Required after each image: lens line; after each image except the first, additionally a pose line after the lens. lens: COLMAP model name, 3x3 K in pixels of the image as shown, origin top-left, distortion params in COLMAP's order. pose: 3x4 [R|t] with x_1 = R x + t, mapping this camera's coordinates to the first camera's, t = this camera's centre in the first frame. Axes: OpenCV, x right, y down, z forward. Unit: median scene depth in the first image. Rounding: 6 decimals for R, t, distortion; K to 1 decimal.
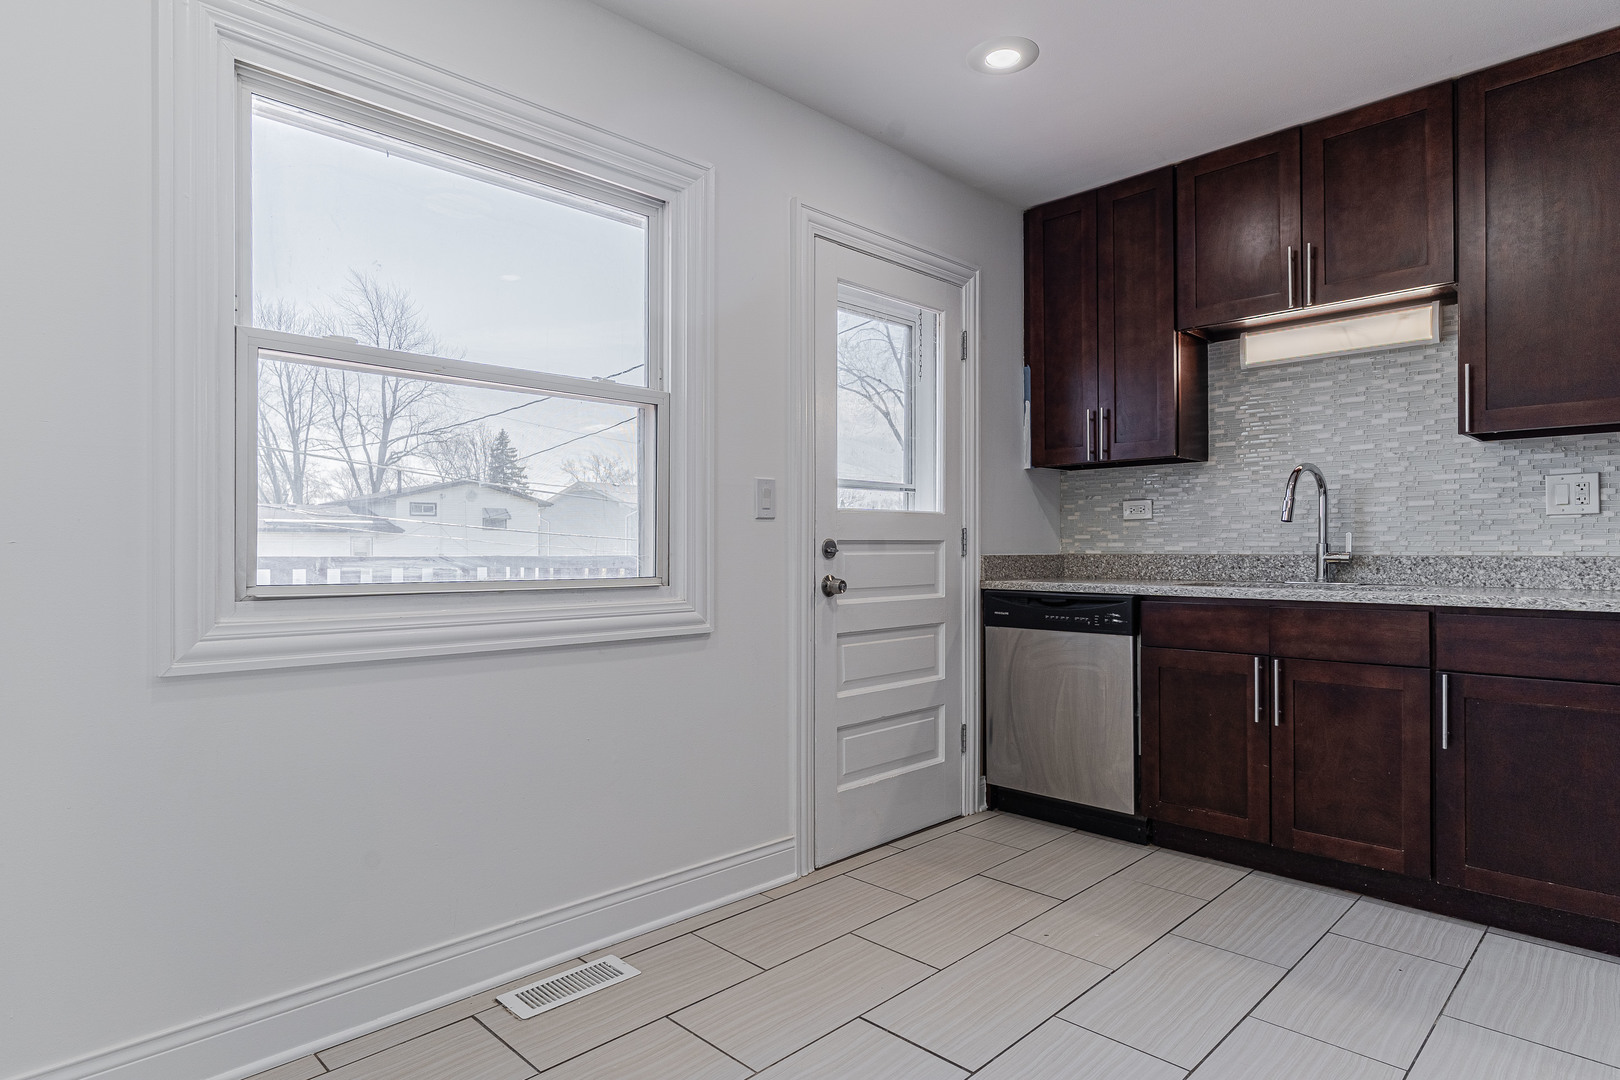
lens RADIAL K [[904.4, 0, 801.3], [0, 904.4, 547.0], [0, 0, 1]] dist [0.004235, 0.000433]
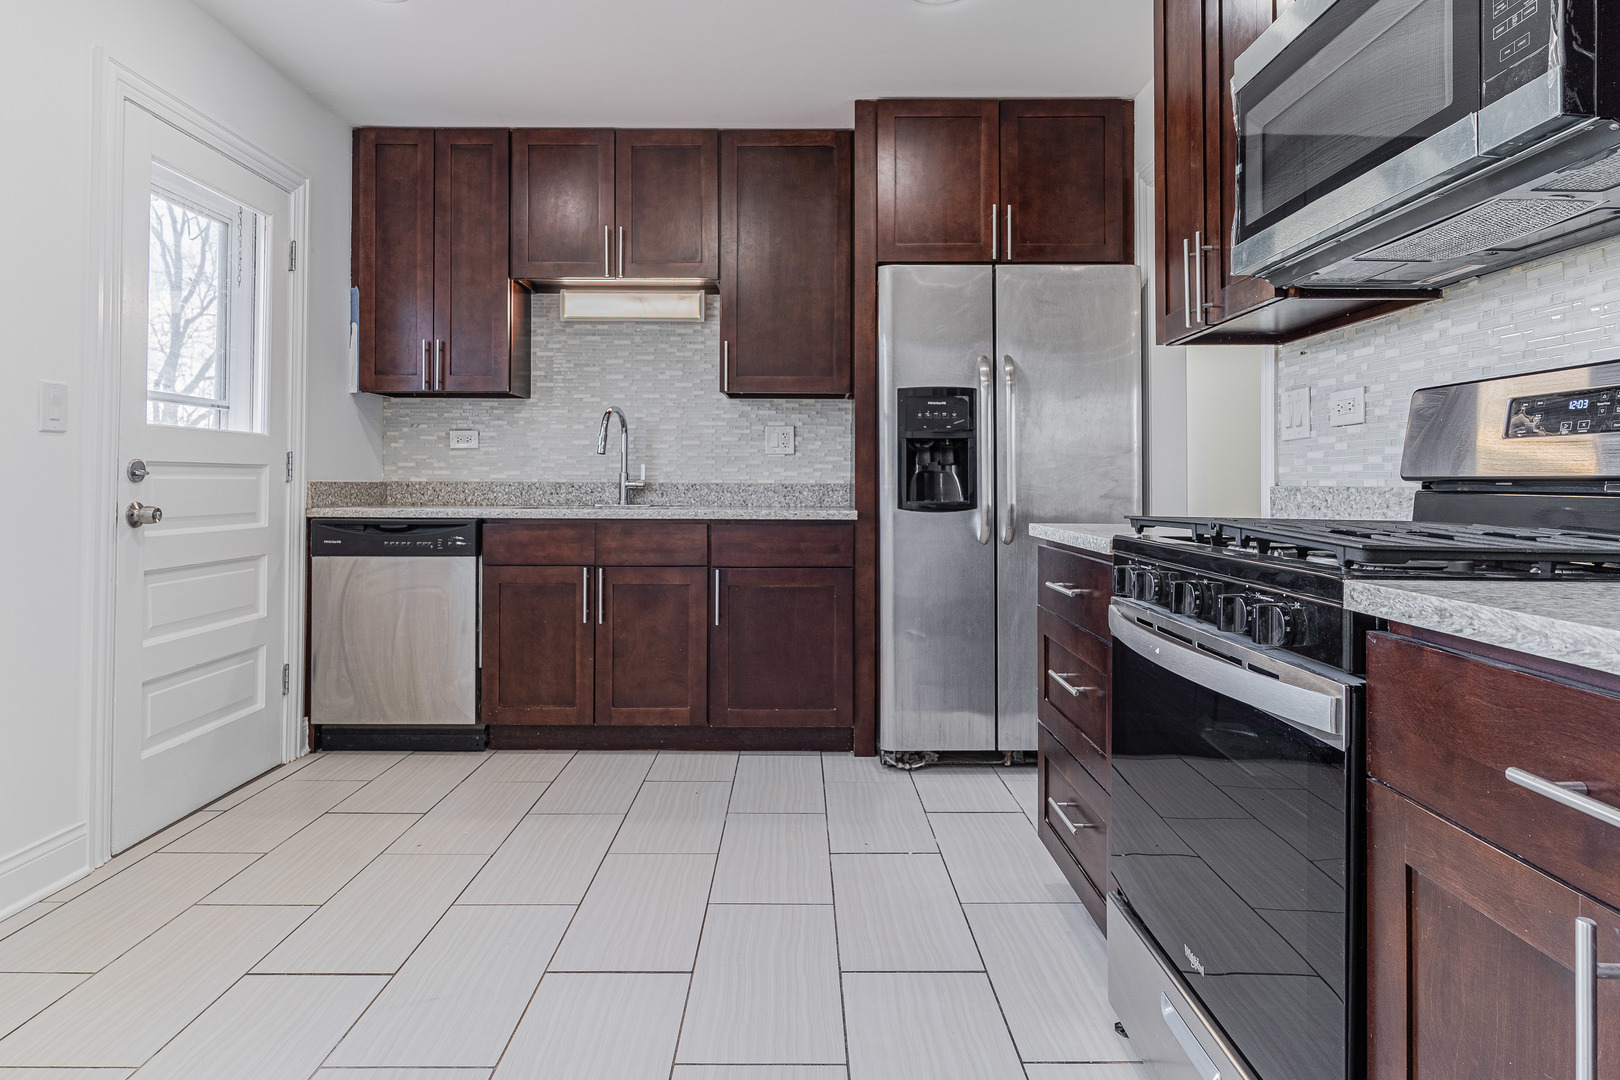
lens RADIAL K [[910.6, 0, 809.3], [0, 910.6, 462.0], [0, 0, 1]] dist [0.001614, -0.000109]
pose [[0.706102, 0.021394, 0.707787, -0.118104], [-0.007619, 0.999715, -0.022617, 0.007507], [-0.708069, 0.010577, 0.706064, -0.041635]]
